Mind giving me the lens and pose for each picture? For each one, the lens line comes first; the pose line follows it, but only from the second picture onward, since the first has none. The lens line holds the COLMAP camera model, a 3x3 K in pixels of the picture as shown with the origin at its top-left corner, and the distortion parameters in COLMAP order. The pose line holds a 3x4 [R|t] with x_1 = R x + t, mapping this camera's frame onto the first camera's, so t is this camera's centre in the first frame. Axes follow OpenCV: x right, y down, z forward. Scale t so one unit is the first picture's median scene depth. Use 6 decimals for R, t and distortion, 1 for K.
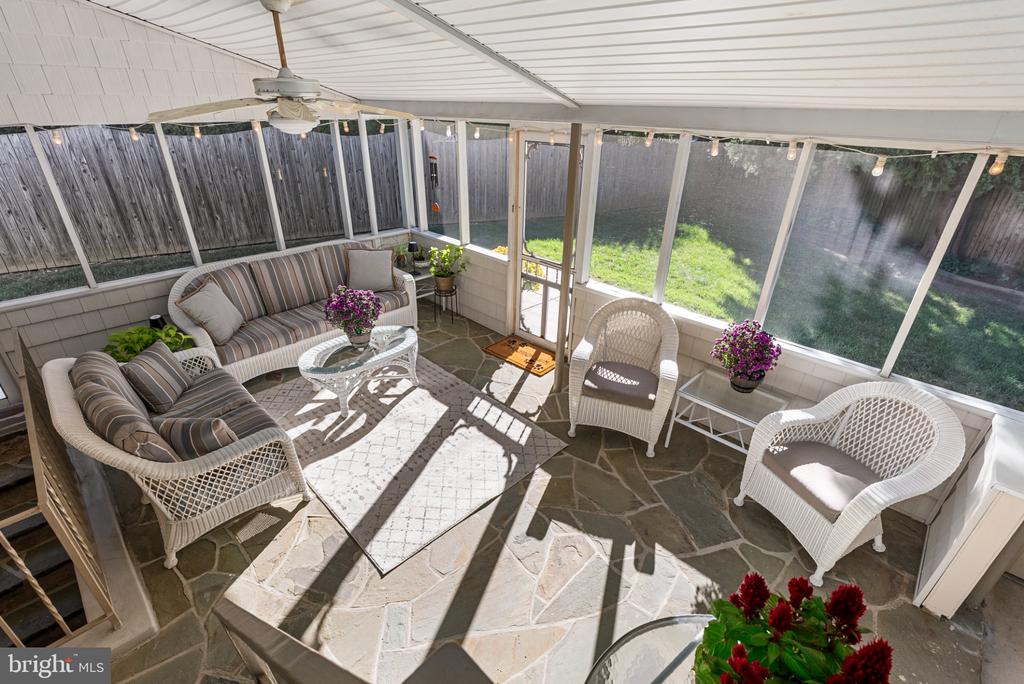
lens RADIAL K [[468.6, 0, 515.7], [0, 468.6, 346.3], [0, 0, 1]] dist [-0.008613, 0.001274]
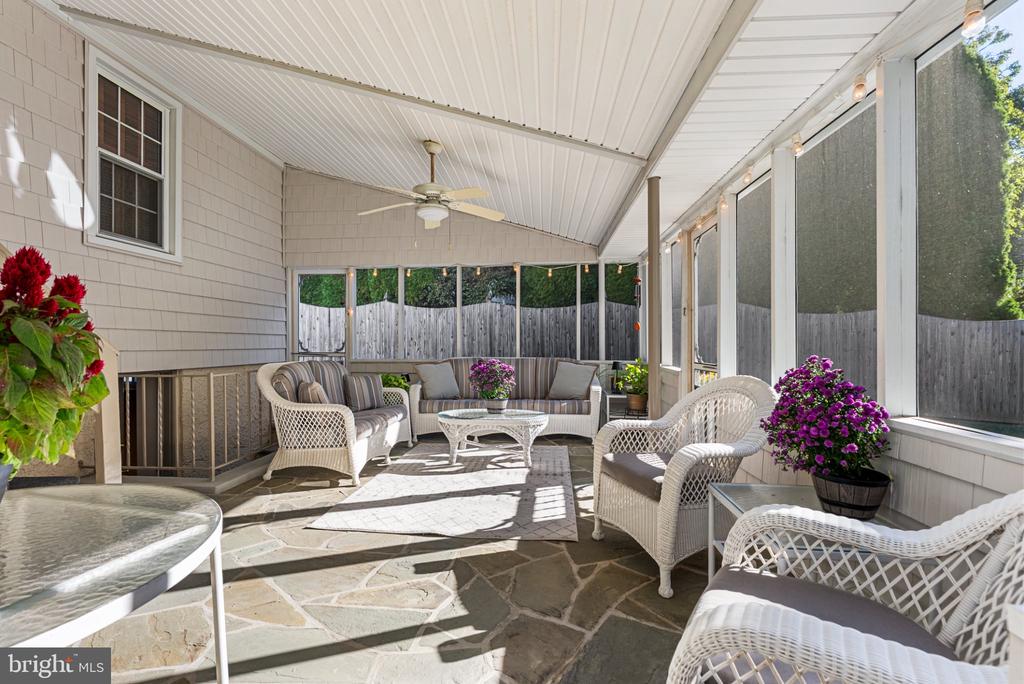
lens RADIAL K [[468.6, 0, 509.7], [0, 468.6, 344.3], [0, 0, 1]] dist [-0.008613, 0.001274]
pose [[0.629171, -0.019095, -0.777032, 0.728270], [-0.346084, 0.888250, -0.302056, 0.229491], [0.695967, 0.458963, 0.552253, 0.444923]]
